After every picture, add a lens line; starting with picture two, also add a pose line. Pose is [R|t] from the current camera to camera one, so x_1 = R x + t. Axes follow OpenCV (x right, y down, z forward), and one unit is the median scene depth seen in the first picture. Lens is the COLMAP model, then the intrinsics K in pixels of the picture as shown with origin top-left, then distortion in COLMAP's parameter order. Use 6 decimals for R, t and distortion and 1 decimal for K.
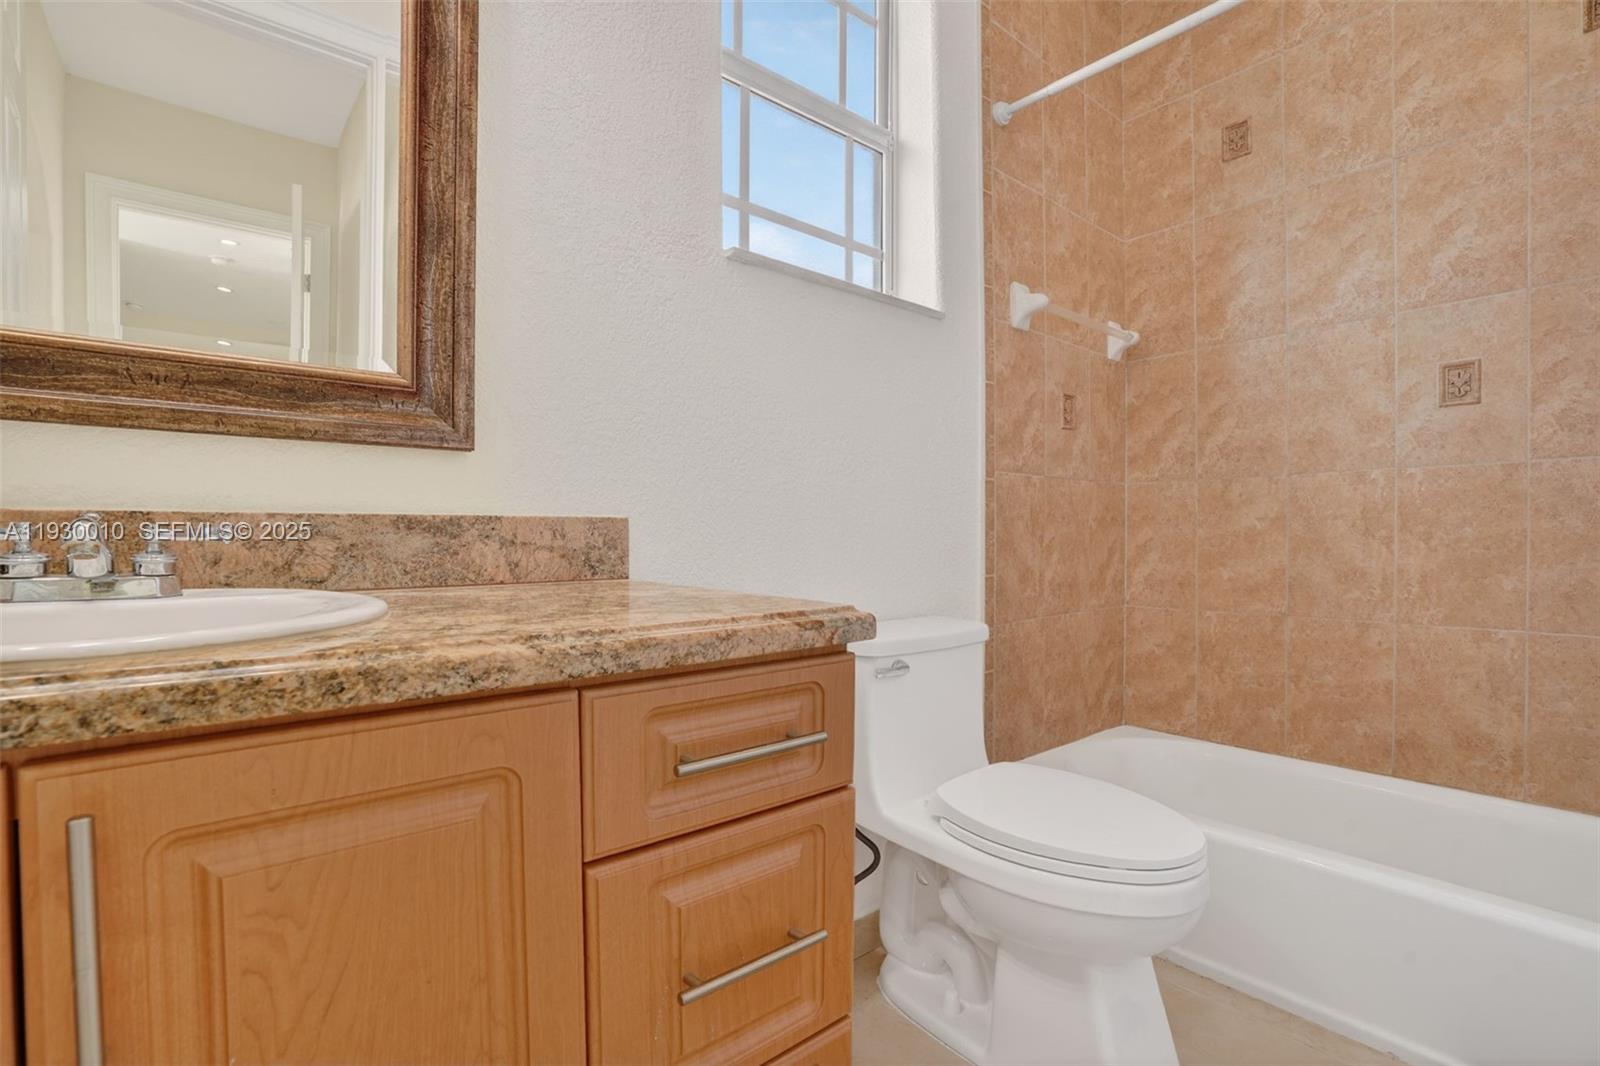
lens RADIAL K [[726.4, 0, 804.3], [0, 726.4, 544.5], [0, 0, 1]] dist [-0.048214, 0.008272]
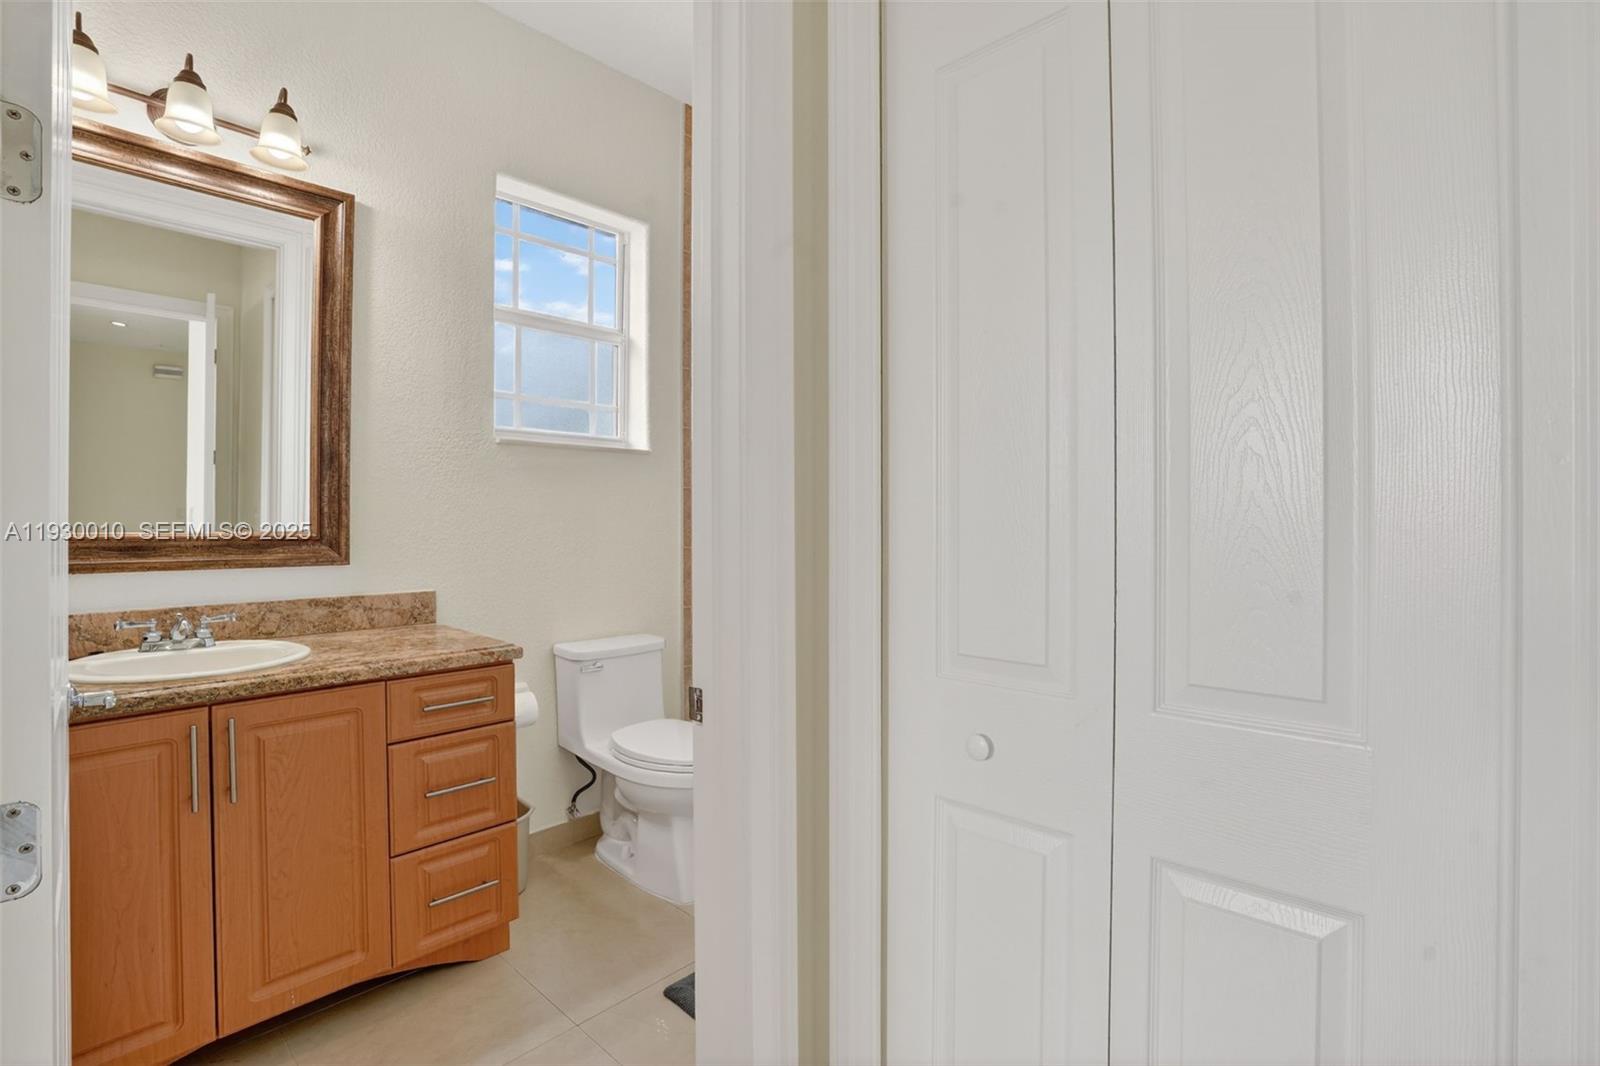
lens RADIAL K [[726.4, 0, 797.9], [0, 726.4, 516.4], [0, 0, 1]] dist [-0.048214, 0.008272]
pose [[0.993314, -0.003652, 0.115386, 0.715735], [0.006413, 0.999702, -0.023572, -0.269839], [-0.115266, 0.024155, 0.993041, -1.453611]]
